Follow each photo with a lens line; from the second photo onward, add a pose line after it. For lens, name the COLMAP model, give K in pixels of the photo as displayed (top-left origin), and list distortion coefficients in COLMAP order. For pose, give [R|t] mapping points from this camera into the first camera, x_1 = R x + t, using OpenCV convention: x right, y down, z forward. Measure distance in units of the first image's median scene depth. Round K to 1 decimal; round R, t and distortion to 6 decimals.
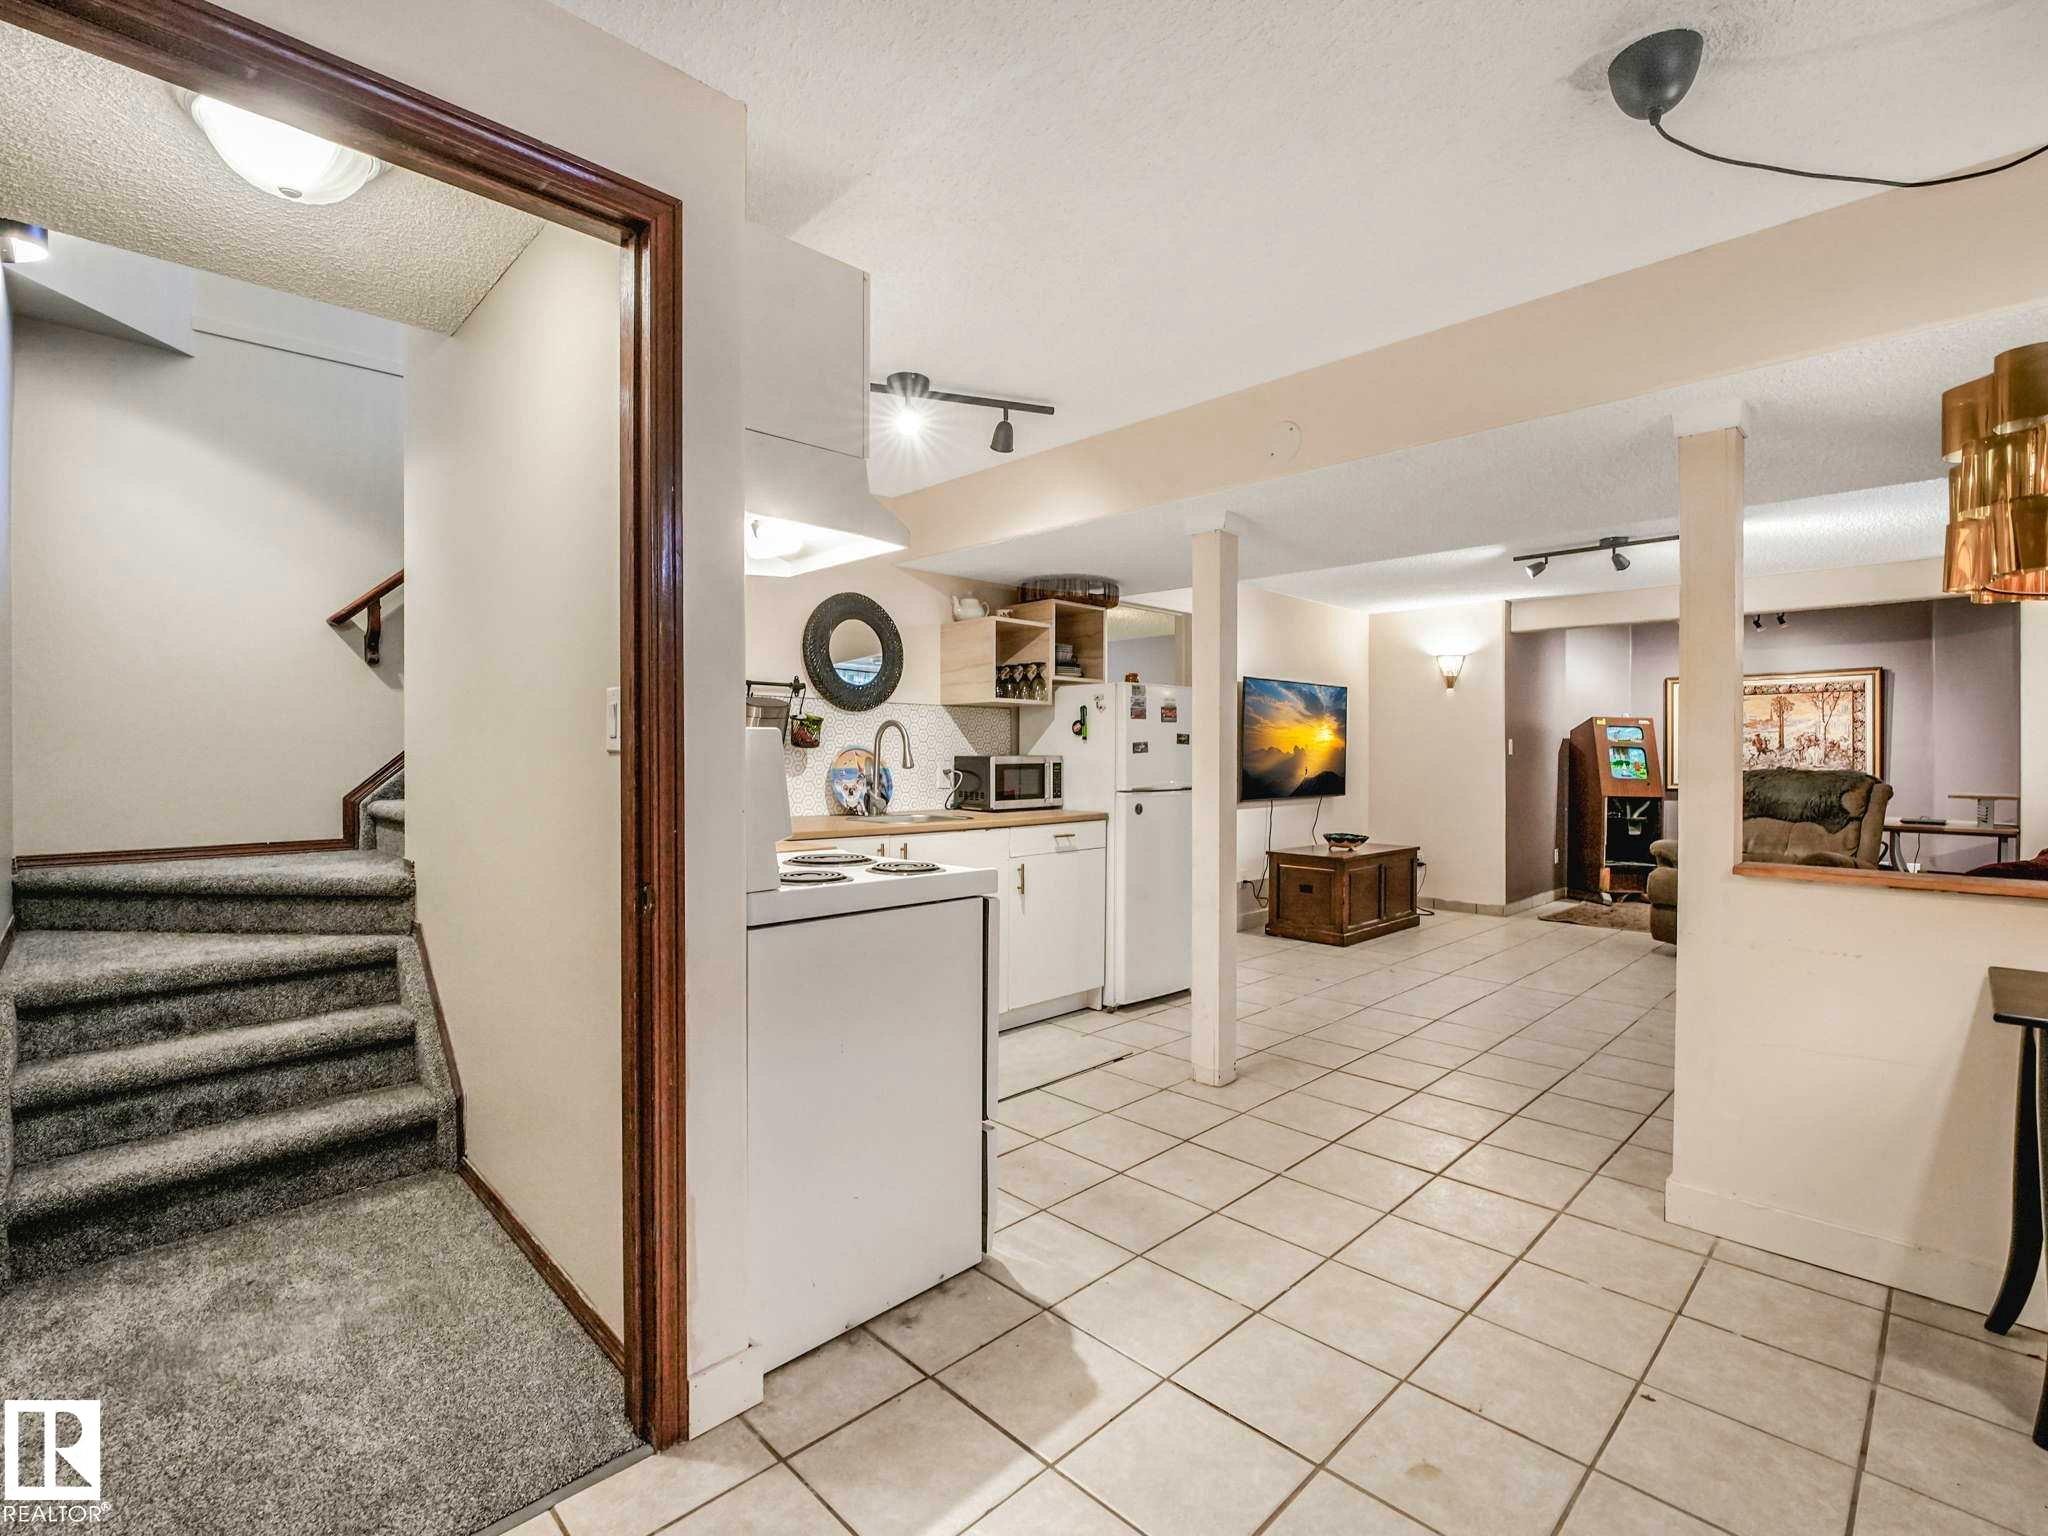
lens RADIAL K [[952.1, 0, 1012.5], [0, 952.1, 759.2], [0, 0, 1]] dist [-0.011071, 0.000583]
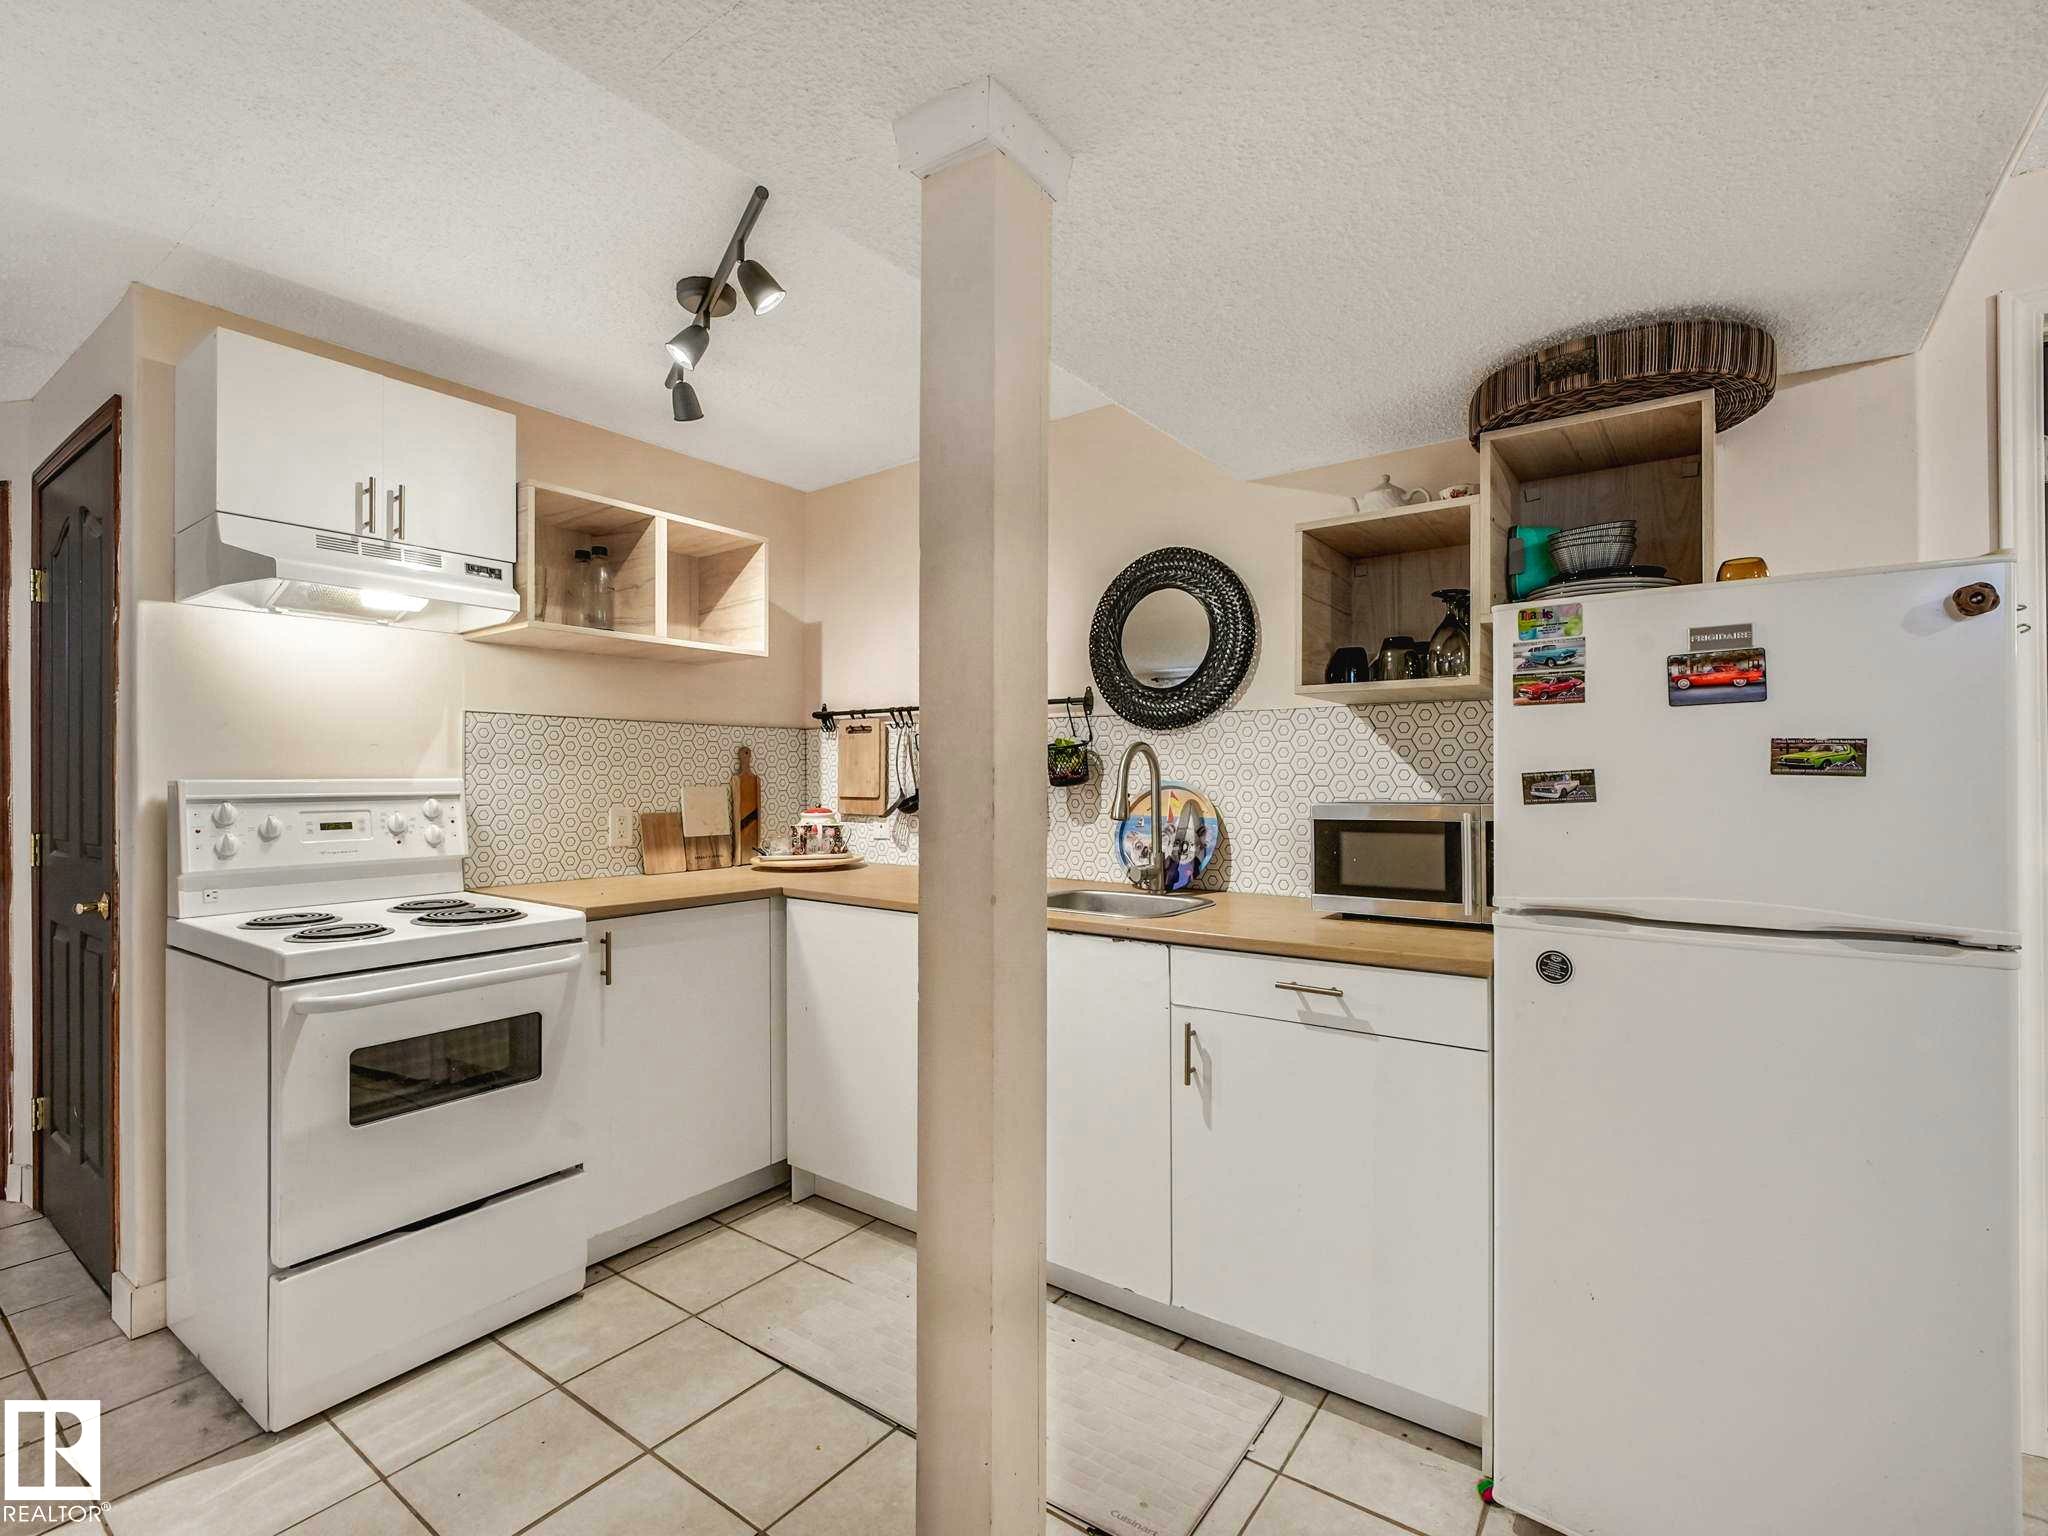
lens RADIAL K [[952.1, 0, 1032.6], [0, 952.1, 776.2], [0, 0, 1]] dist [-0.011071, 0.000583]
pose [[0.169576, -0.005286, -0.985503, 0.468447], [-0.003574, 0.999976, -0.005979, -0.014417], [0.985511, 0.004536, 0.169553, 0.812304]]
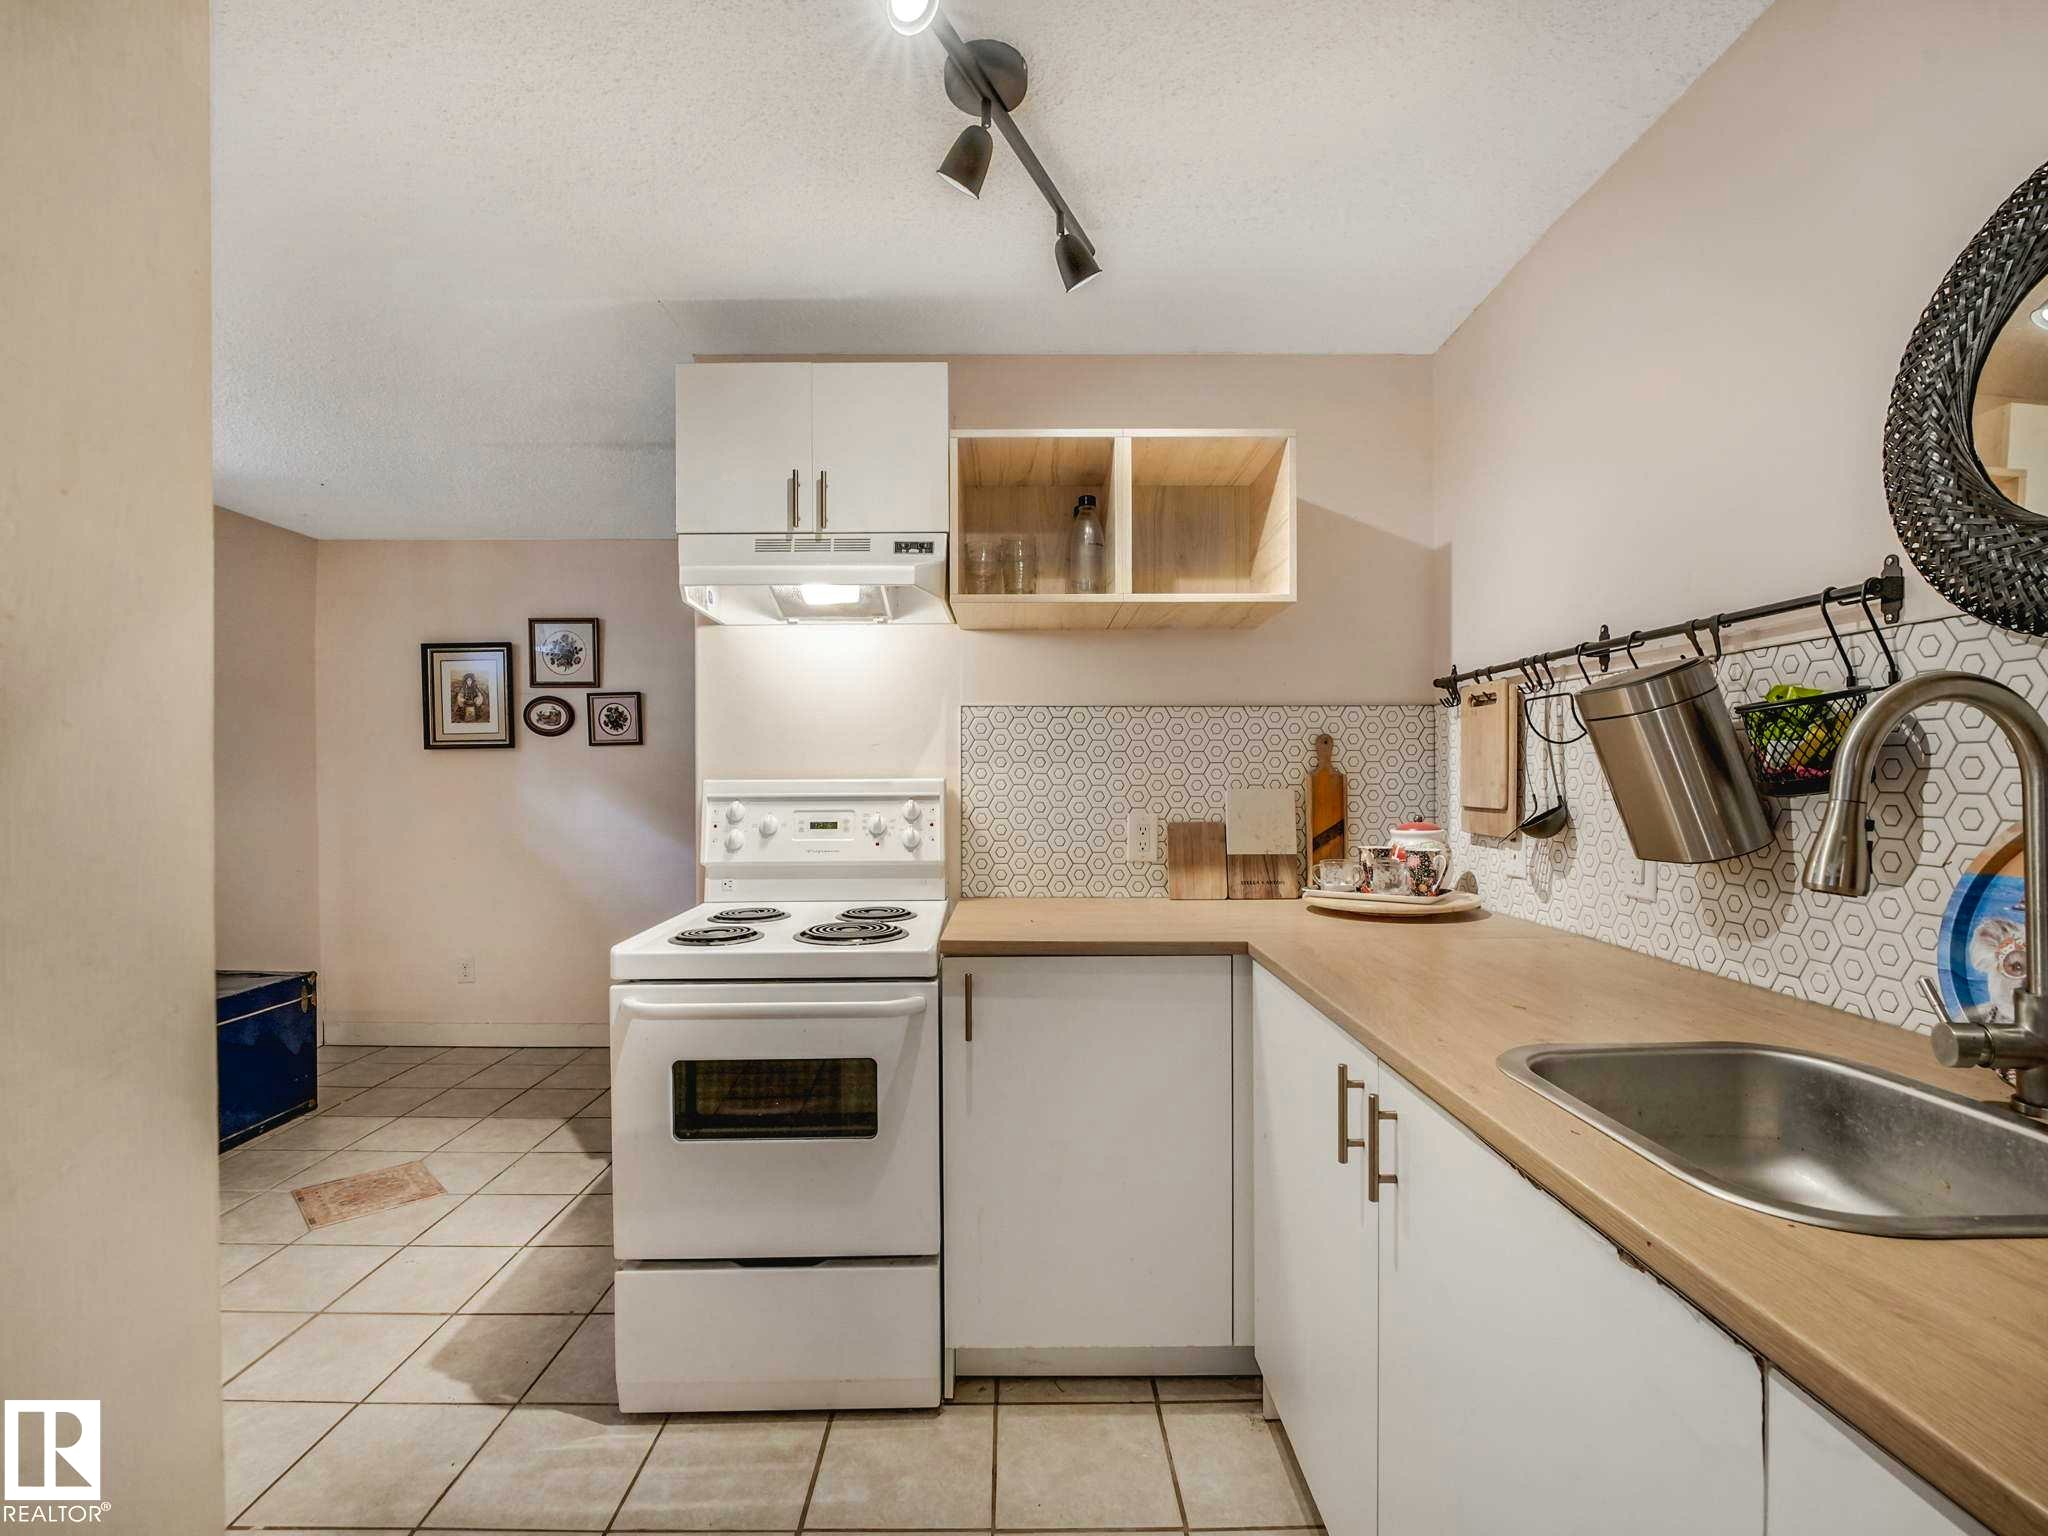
lens RADIAL K [[952.1, 0, 1010.0], [0, 952.1, 787.3], [0, 0, 1]] dist [-0.011071, 0.000583]
pose [[-0.701773, 0.005371, -0.712380, 0.174702], [-0.003427, 0.999935, 0.010914, -0.016450], [0.712392, 0.010100, -0.701709, 0.984514]]
